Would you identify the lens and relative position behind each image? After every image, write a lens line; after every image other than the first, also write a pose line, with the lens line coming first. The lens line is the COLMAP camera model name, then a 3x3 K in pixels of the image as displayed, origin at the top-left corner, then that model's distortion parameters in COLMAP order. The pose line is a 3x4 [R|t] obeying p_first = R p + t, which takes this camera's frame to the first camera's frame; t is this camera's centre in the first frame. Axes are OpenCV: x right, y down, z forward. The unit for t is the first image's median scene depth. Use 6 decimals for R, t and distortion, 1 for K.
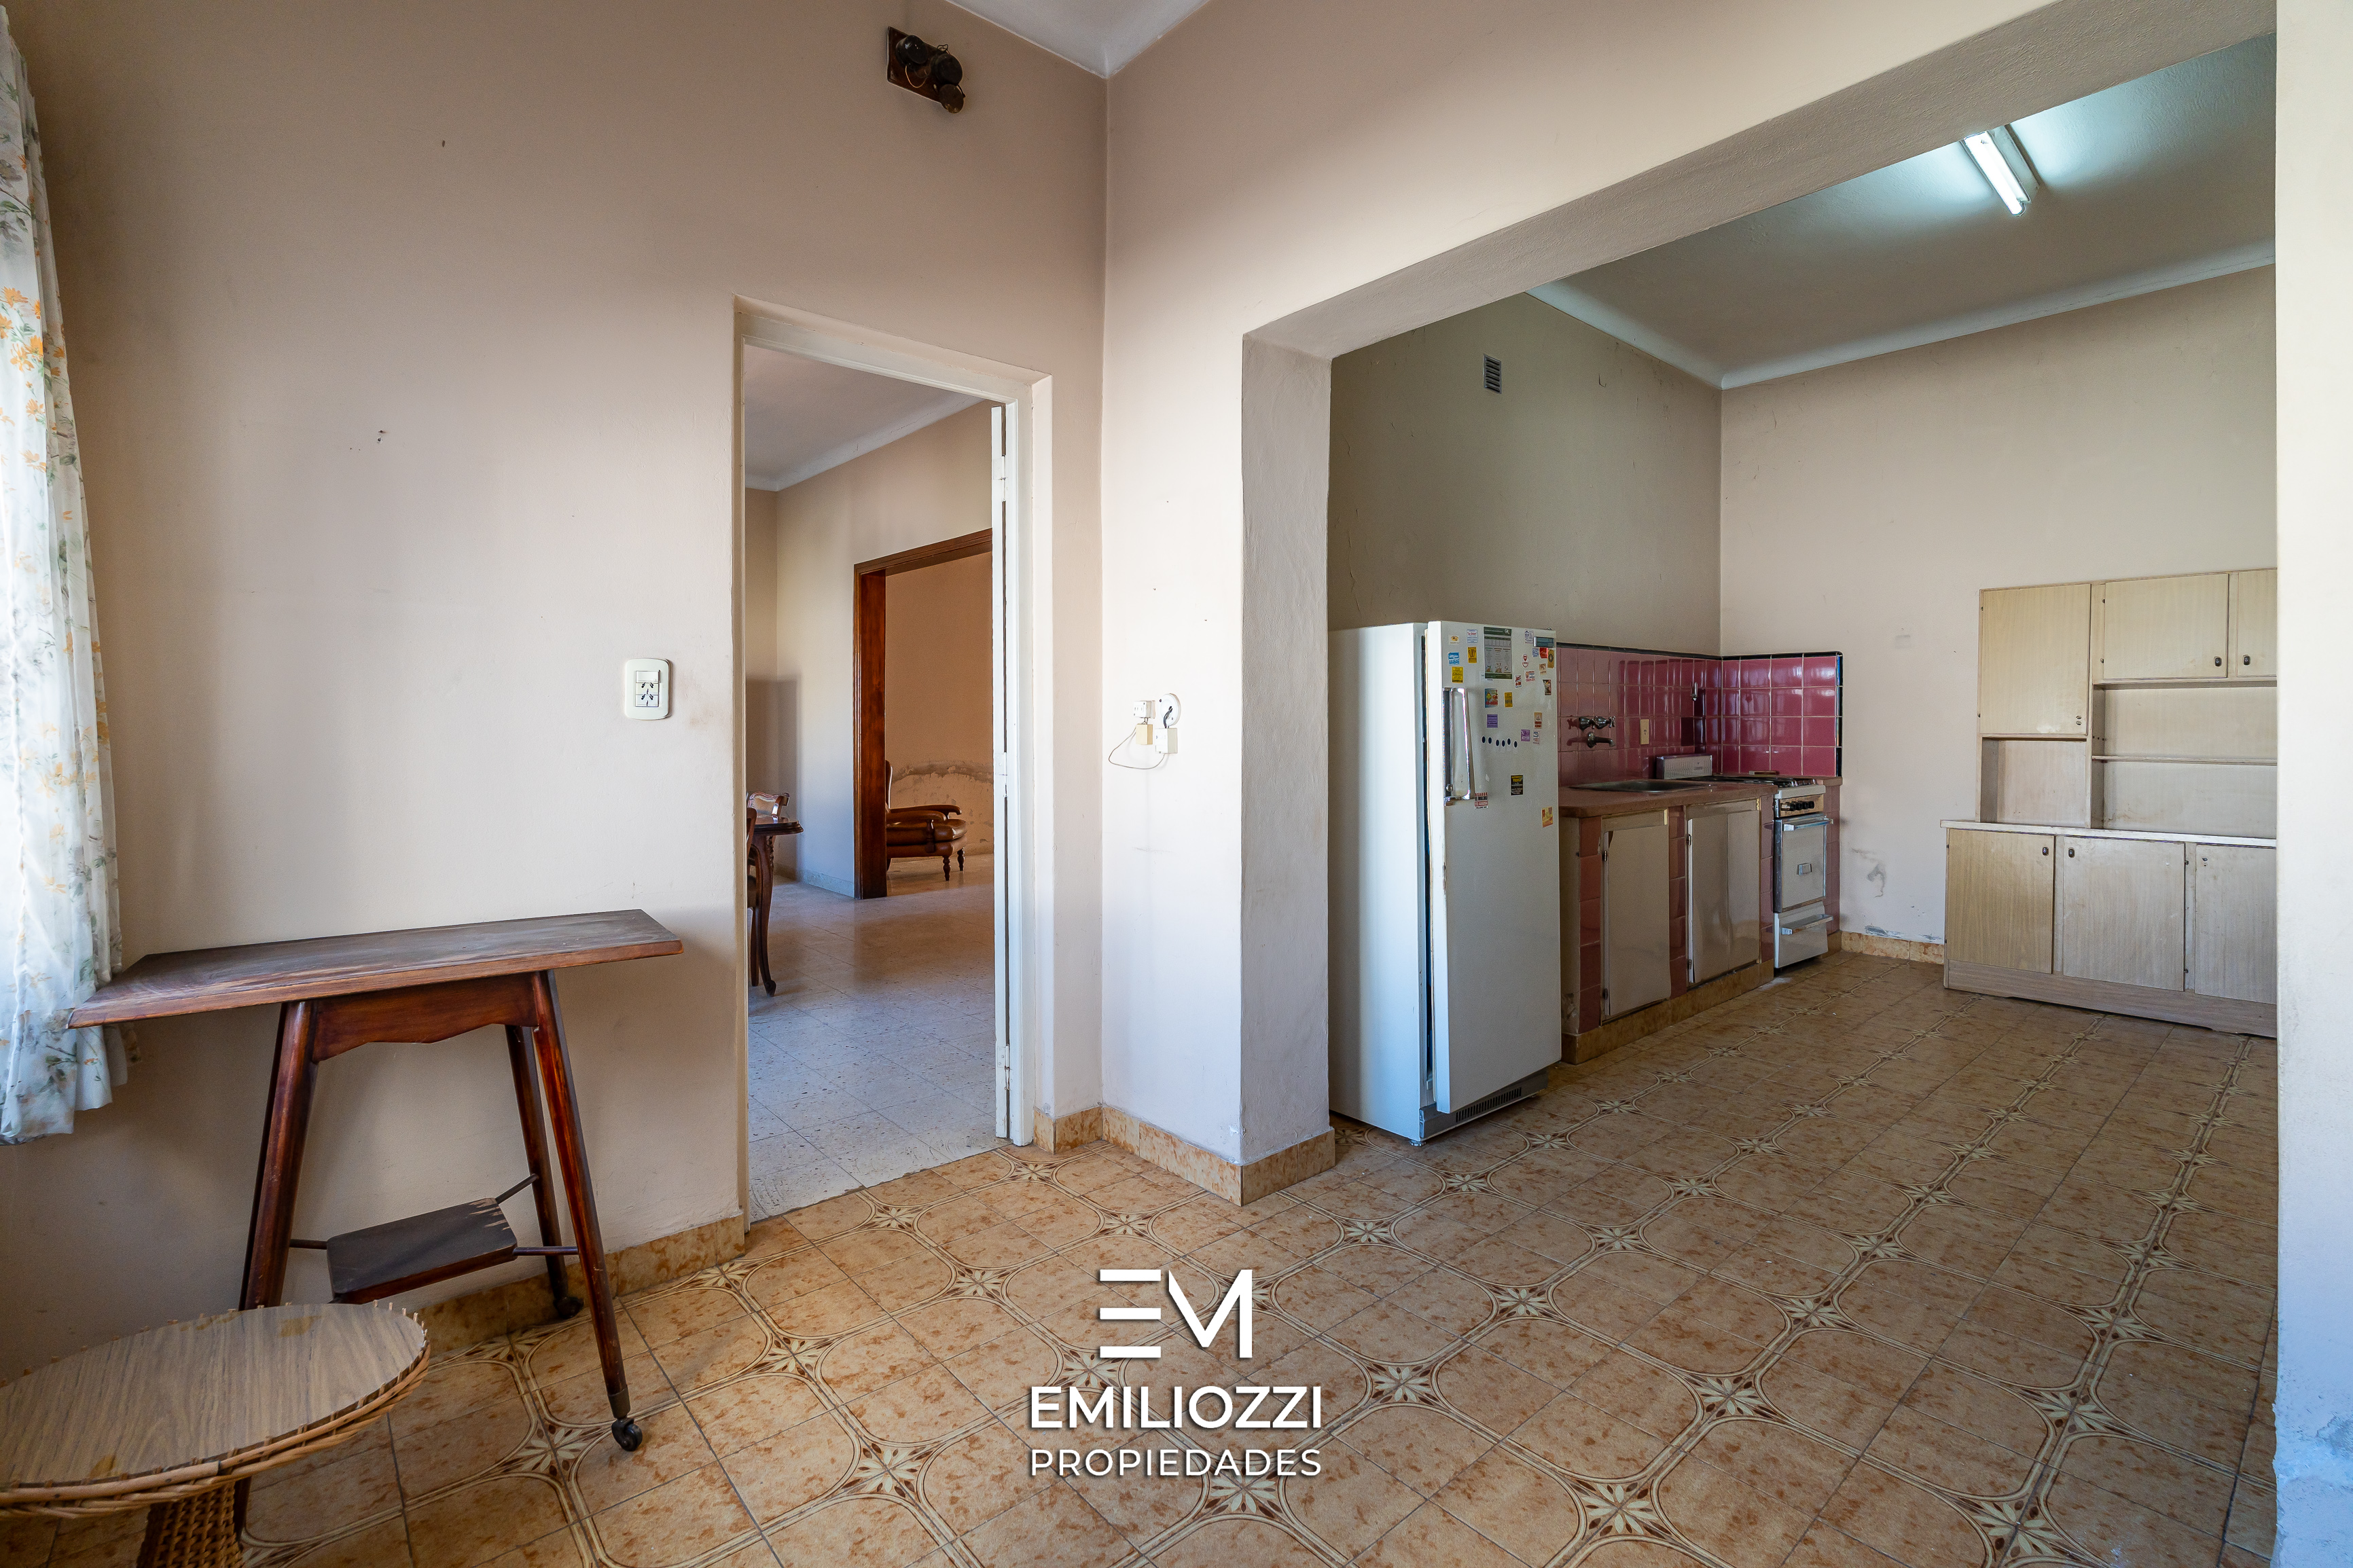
lens RADIAL K [[1061.4, 0, 1168.4], [0, 1061.4, 736.4], [0, 0, 1]] dist [-0.000966, -0.000445]
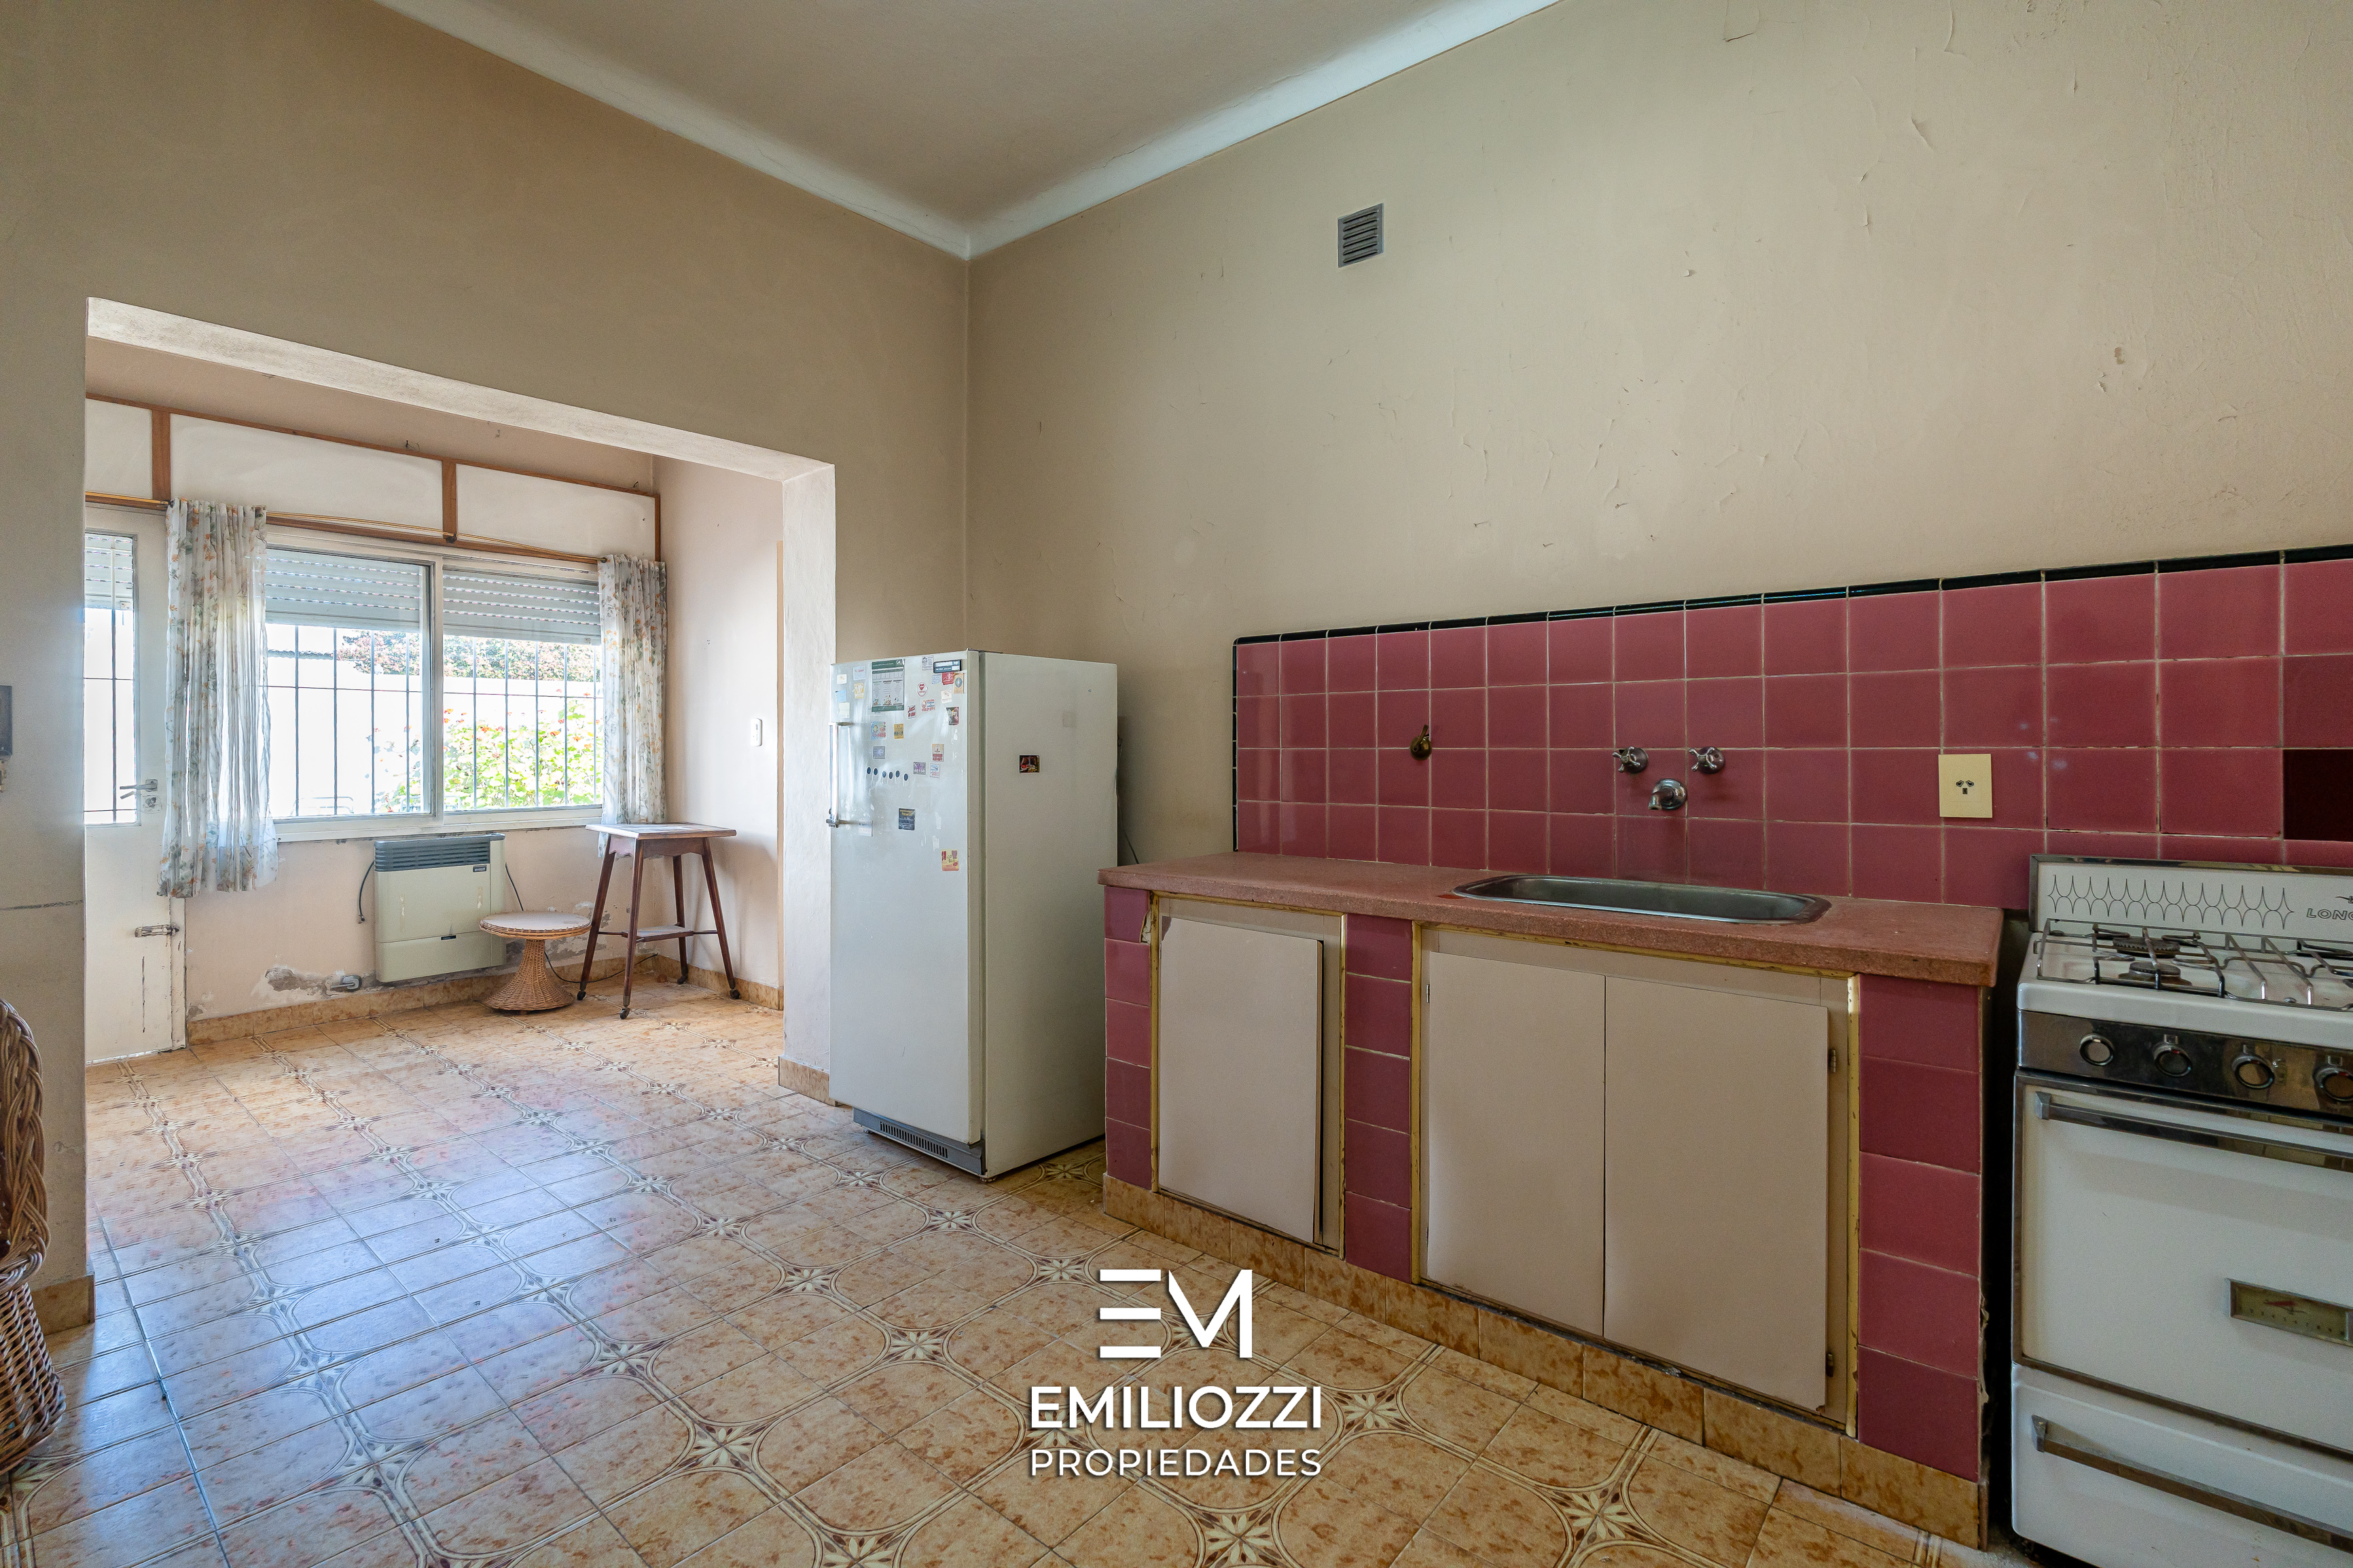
lens RADIAL K [[1061.4, 0, 1167.9], [0, 1061.4, 753.7], [0, 0, 1]] dist [-0.000966, -0.000445]
pose [[0.154418, 0.010764, -0.987947, 1.091289], [-0.015533, 0.999844, 0.008466, -0.021451], [0.987884, 0.014038, 0.154561, 0.893254]]
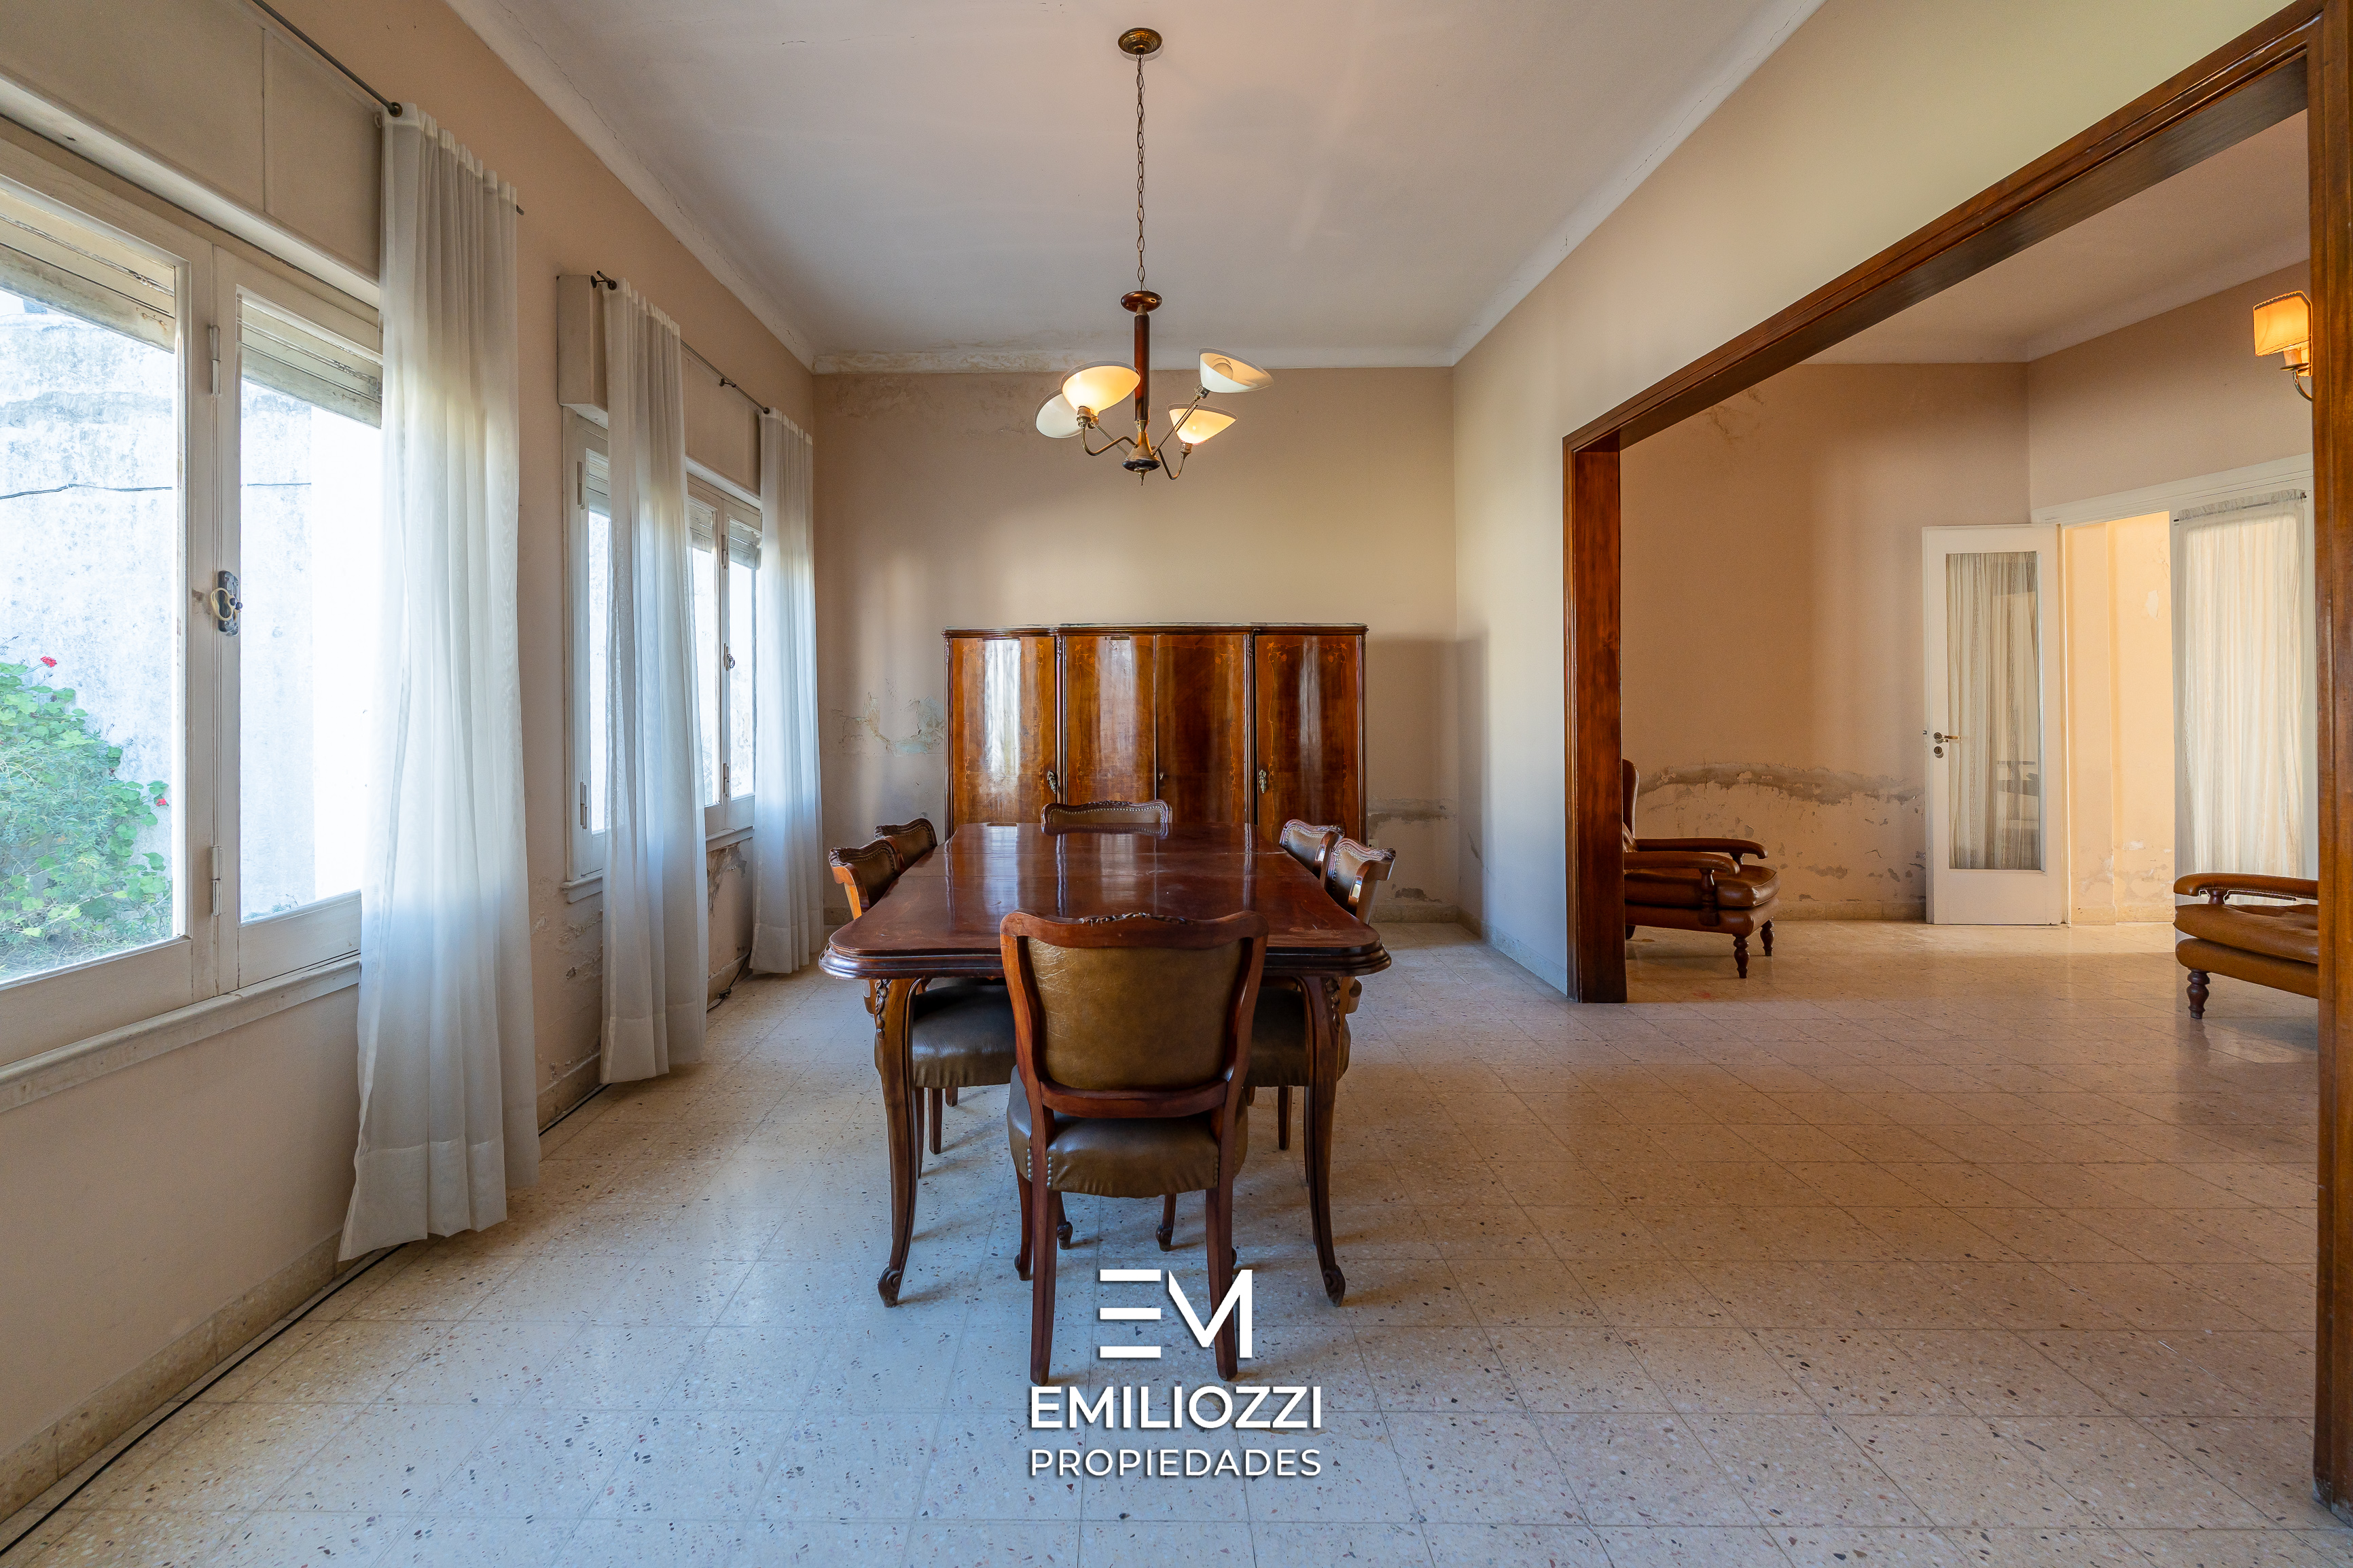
lens RADIAL K [[1061.4, 0, 1095.3], [0, 1061.4, 701.8], [0, 0, 1]] dist [-0.000966, -0.000445]
pose [[0.742299, -0.008221, -0.670018, -0.173753], [-0.000104, 0.999923, -0.012384, -0.011843], [0.670068, 0.009263, 0.742242, 0.714196]]
